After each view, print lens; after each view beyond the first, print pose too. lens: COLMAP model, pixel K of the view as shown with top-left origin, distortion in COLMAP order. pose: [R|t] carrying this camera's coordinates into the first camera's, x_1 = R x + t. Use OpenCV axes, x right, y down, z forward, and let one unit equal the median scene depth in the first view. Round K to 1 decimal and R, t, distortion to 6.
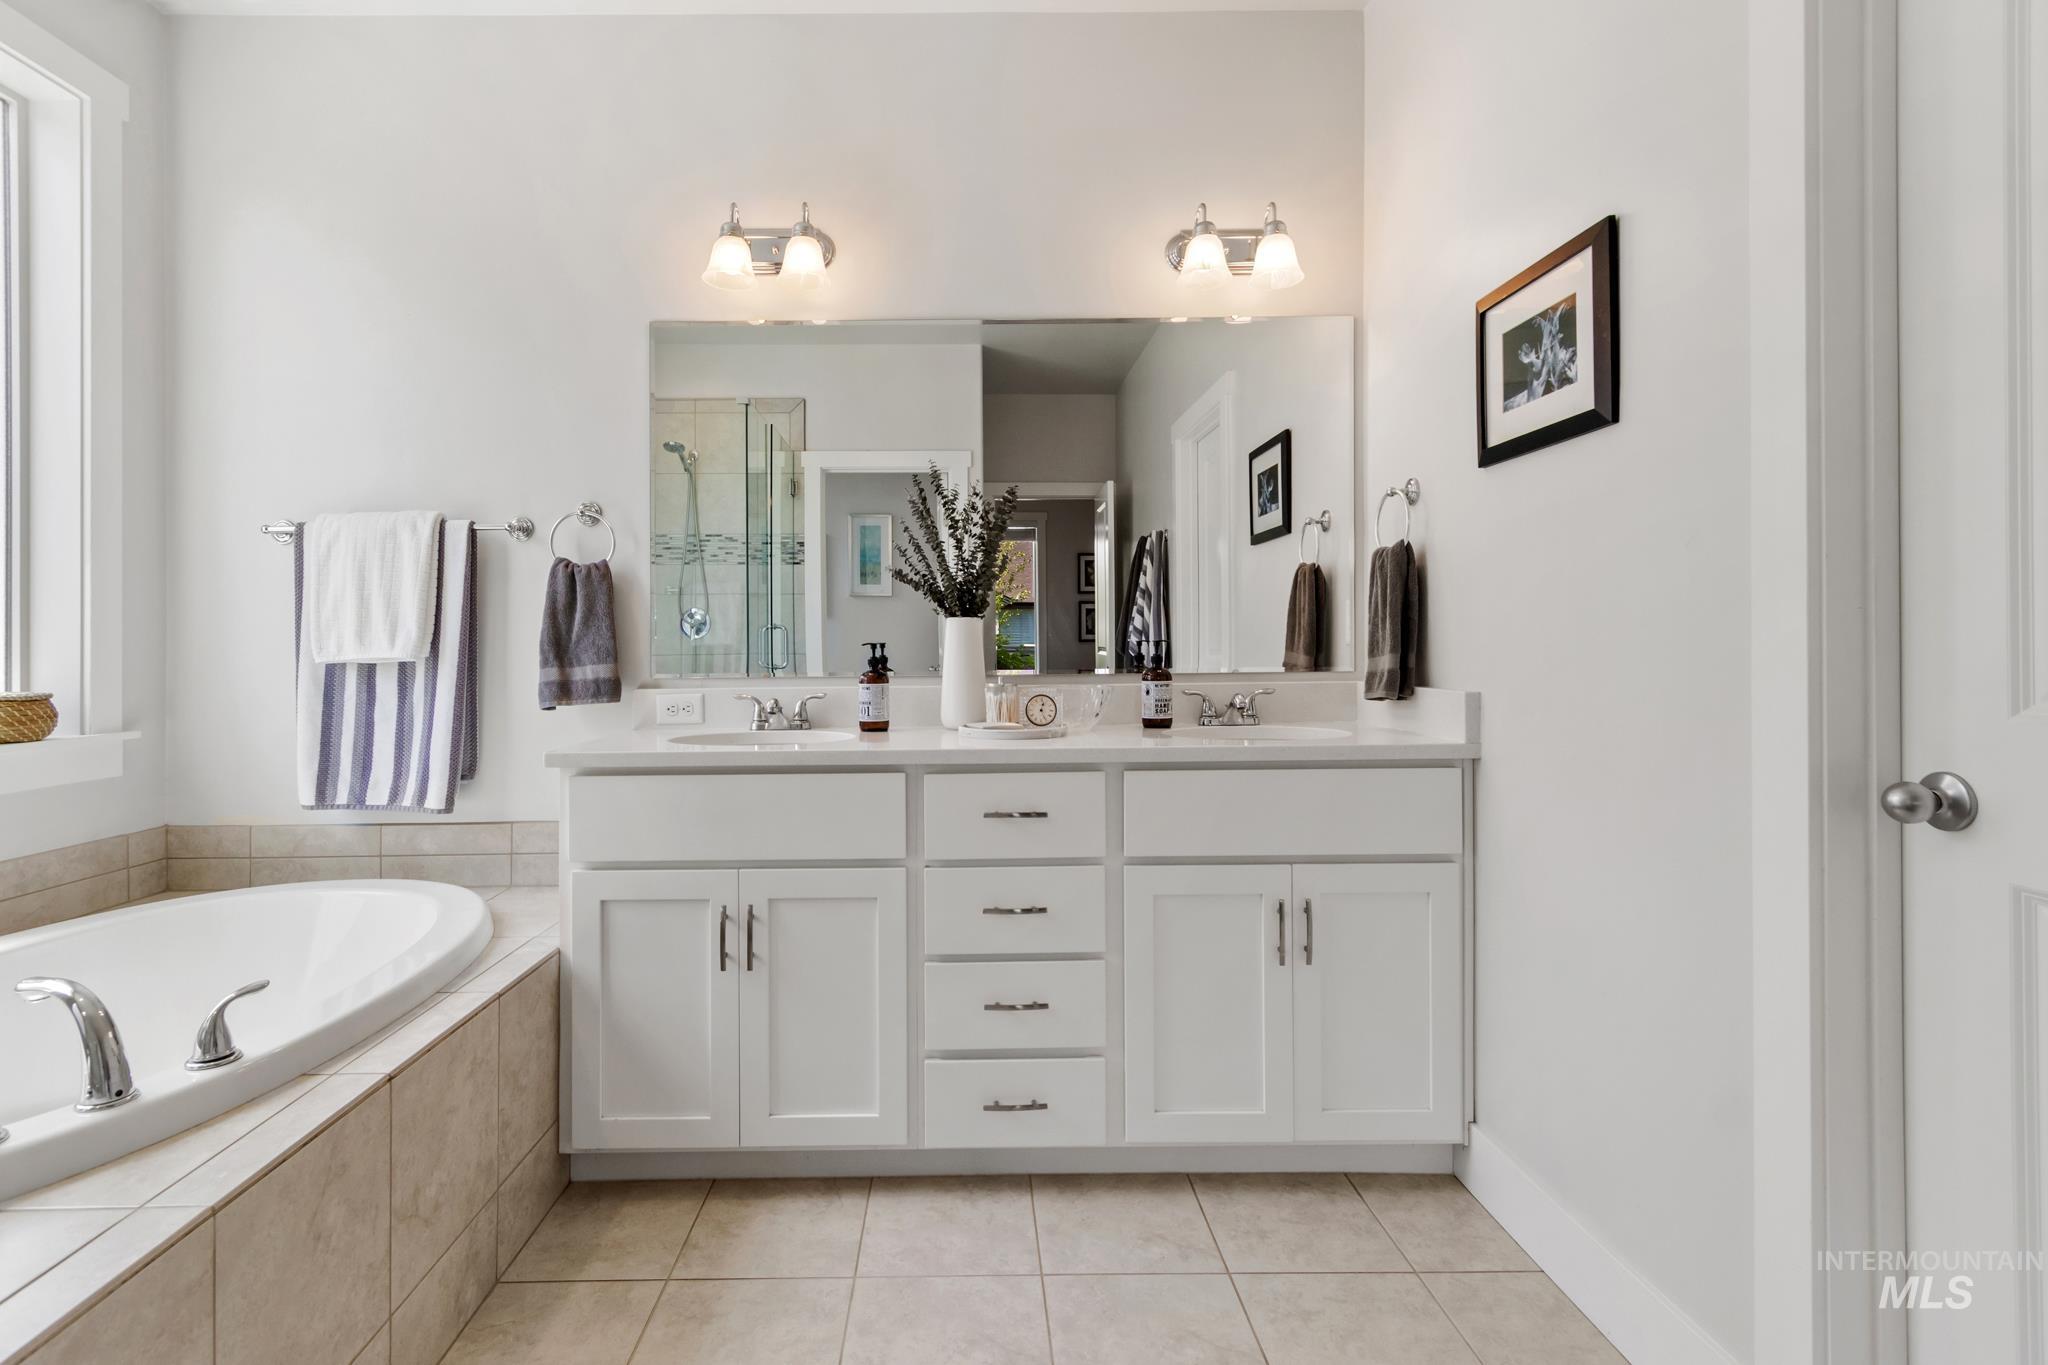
lens RADIAL K [[979.4, 0, 1017.2], [0, 979.4, 621.4], [0, 0, 1]] dist [-0.001326, -0.001061]
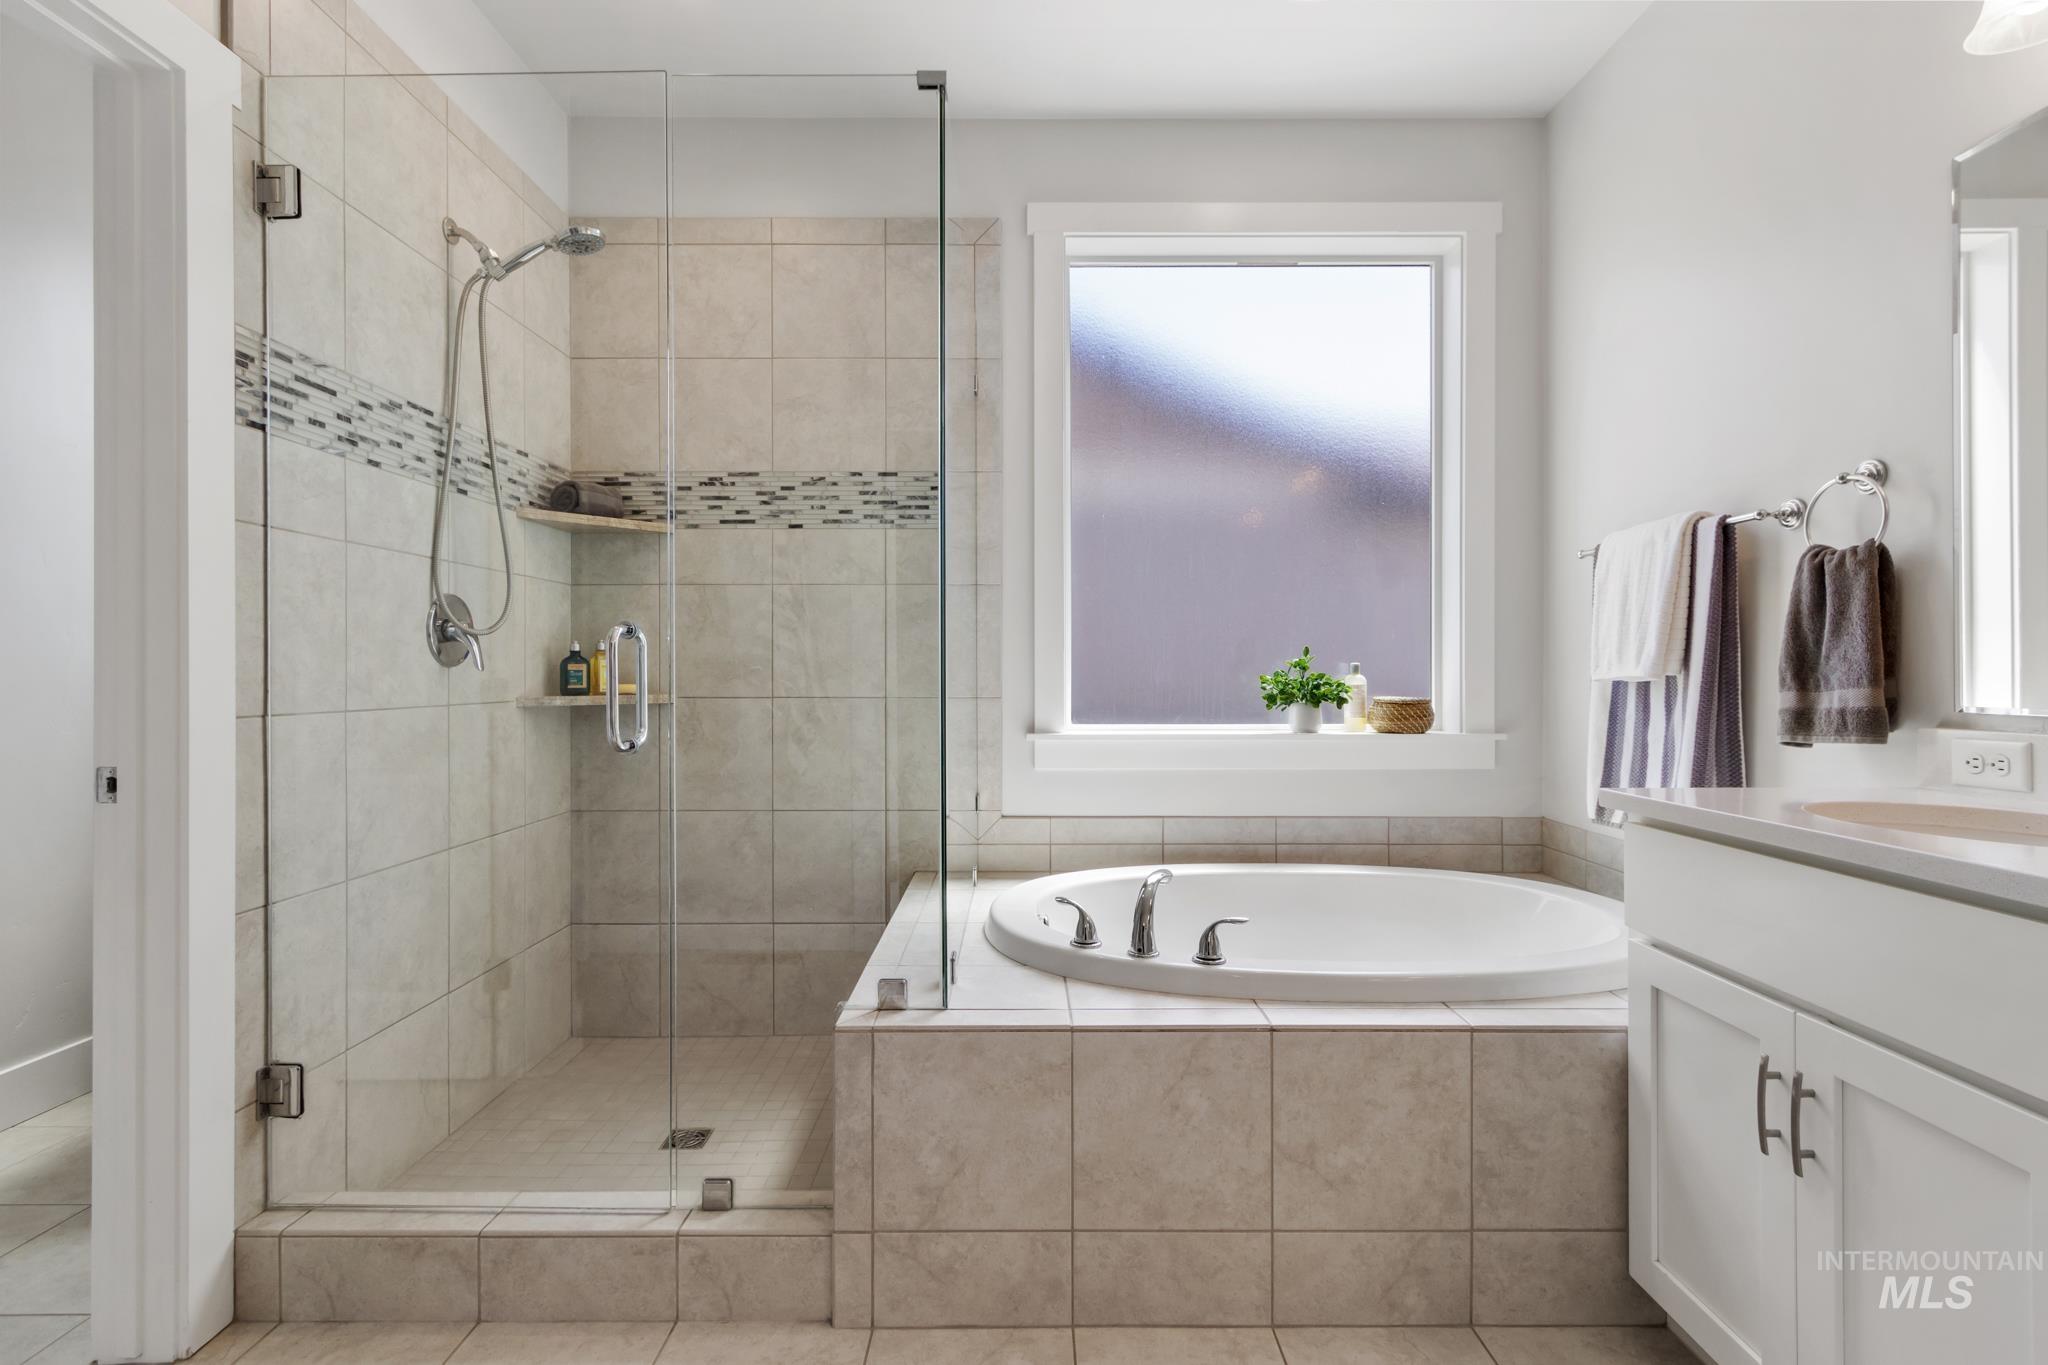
lens RADIAL K [[943.1, 0, 1021.9], [0, 943.1, 668.5], [0, 0, 1]] dist [0.001642, -0.000104]
pose [[-0.045824, 0.002571, -0.998946, 0.298352], [0.023912, 0.999713, 0.001476, 0.014678], [0.998663, -0.023819, -0.045873, 0.451215]]
